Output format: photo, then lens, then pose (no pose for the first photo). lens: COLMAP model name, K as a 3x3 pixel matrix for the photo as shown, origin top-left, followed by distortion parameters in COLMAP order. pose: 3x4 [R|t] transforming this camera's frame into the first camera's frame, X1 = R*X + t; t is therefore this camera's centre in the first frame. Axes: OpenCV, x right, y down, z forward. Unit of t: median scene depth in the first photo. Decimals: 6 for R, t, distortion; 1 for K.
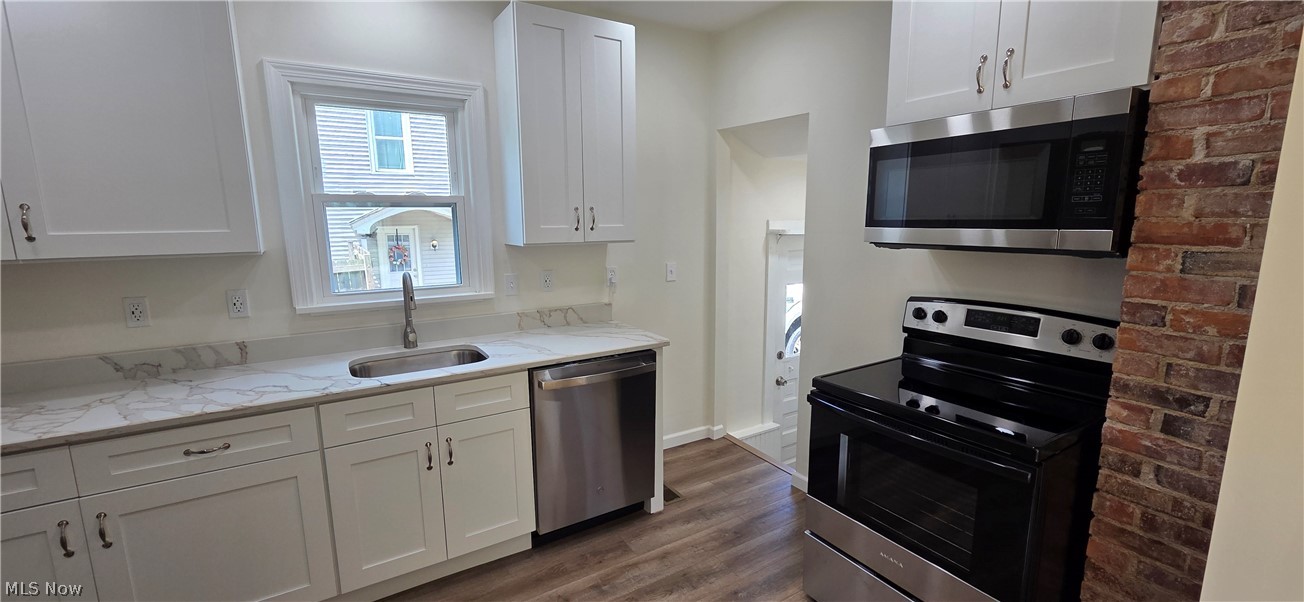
lens RADIAL K [[536.5, 0, 650.5], [0, 536.5, 308.2], [0, 0, 1]] dist [0.003853, -0.001465]
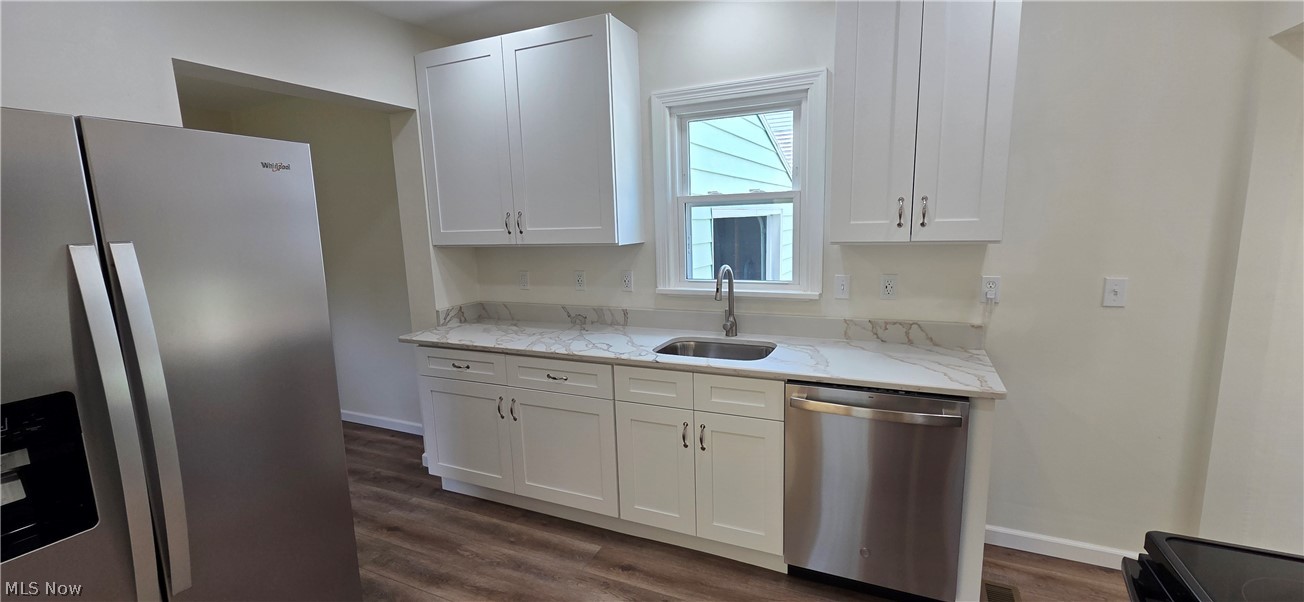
lens RADIAL K [[536.5, 0, 654.5], [0, 536.5, 307.5], [0, 0, 1]] dist [0.003853, -0.001465]
pose [[0.545598, 0.126935, -0.828378, 0.400561], [-0.115704, 0.990406, 0.075556, -0.052917], [0.830021, 0.054624, 0.555050, 0.312243]]
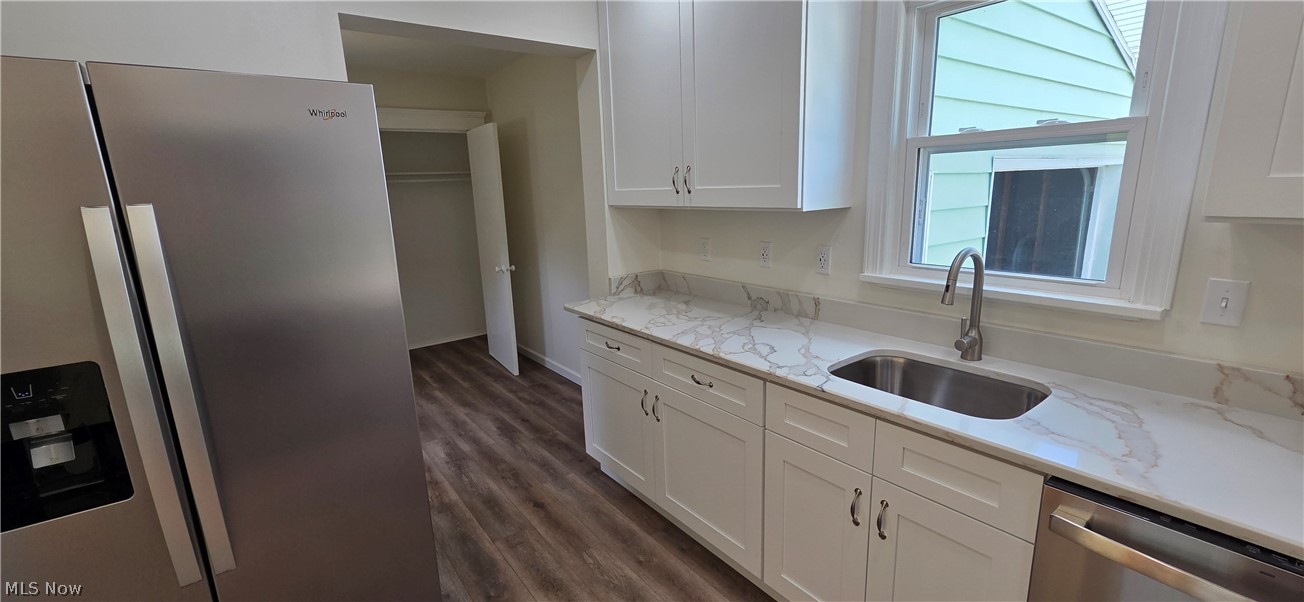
lens RADIAL K [[536.5, 0, 653.8], [0, 536.5, 308.0], [0, 0, 1]] dist [0.003853, -0.001465]
pose [[0.090438, 0.226714, -0.969753, 0.185681], [-0.134367, 0.967618, 0.213684, -0.092161], [0.986796, 0.110978, 0.117972, 0.587588]]
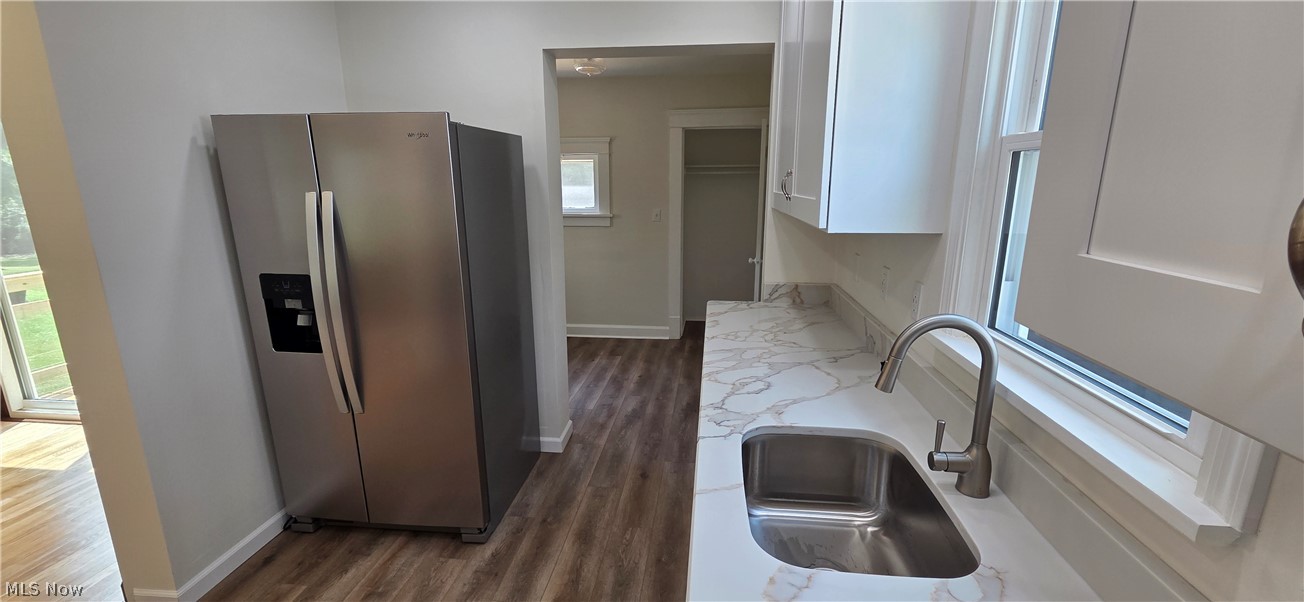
lens RADIAL K [[536.5, 0, 652.9], [0, 536.5, 309.0], [0, 0, 1]] dist [0.003853, -0.001465]
pose [[-0.621820, 0.191794, -0.759312, 0.010813], [-0.123505, 0.933402, 0.336909, -0.200854], [0.773360, 0.303275, -0.556721, 1.138704]]
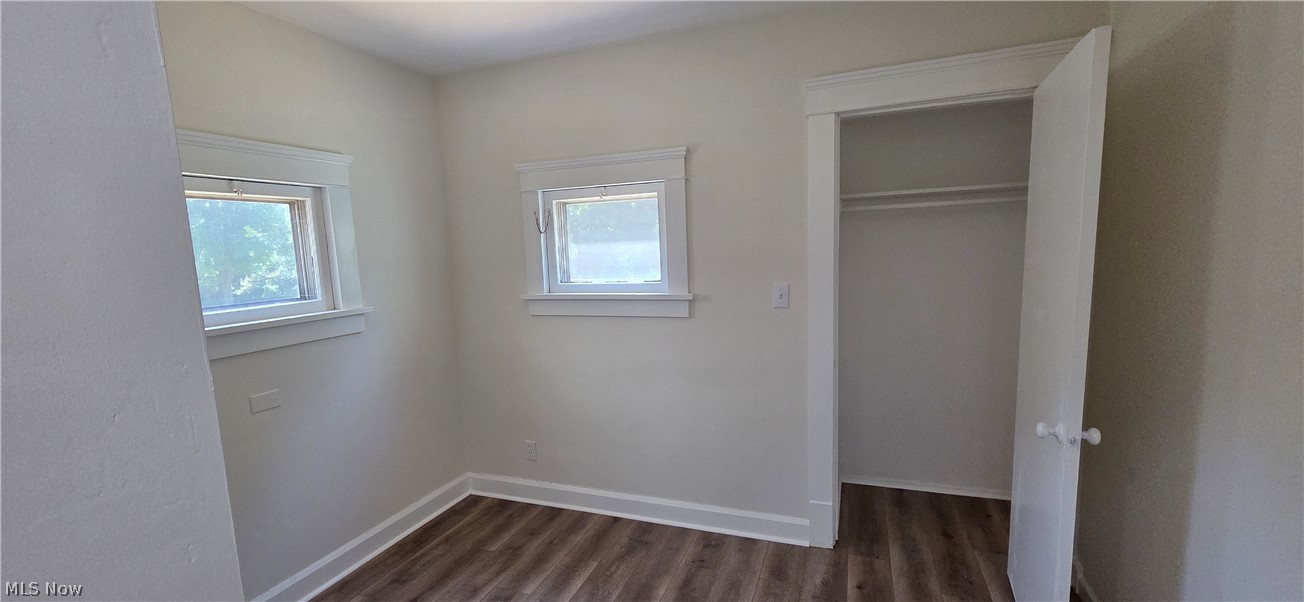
lens RADIAL K [[536.5, 0, 658.3], [0, 536.5, 306.7], [0, 0, 1]] dist [0.003853, -0.001465]
pose [[-0.785547, 0.117831, -0.607480, -0.947403], [-0.058850, 0.963028, 0.262896, -0.060067], [0.615997, 0.242267, -0.749569, 0.429332]]
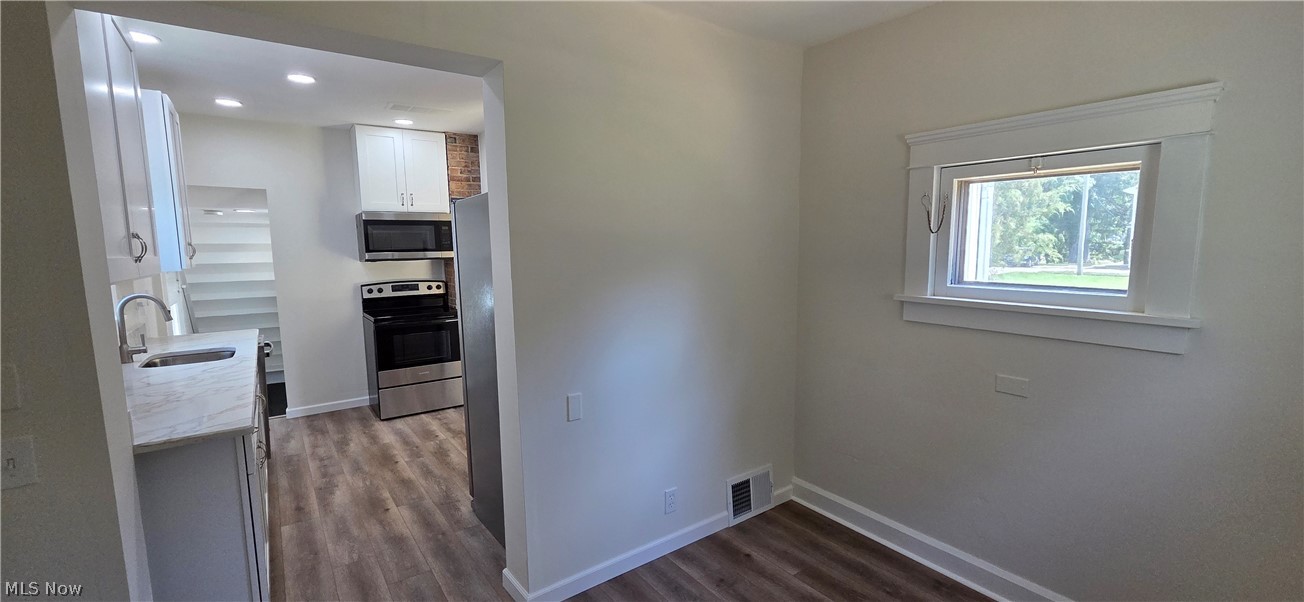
lens RADIAL K [[536.5, 0, 657.5], [0, 536.5, 308.5], [0, 0, 1]] dist [0.003853, -0.001465]
pose [[-0.072372, -0.107664, 0.991550, -1.866140], [0.183503, 0.975748, 0.119342, 0.034460], [-0.980351, 0.190590, -0.050860, -0.066275]]
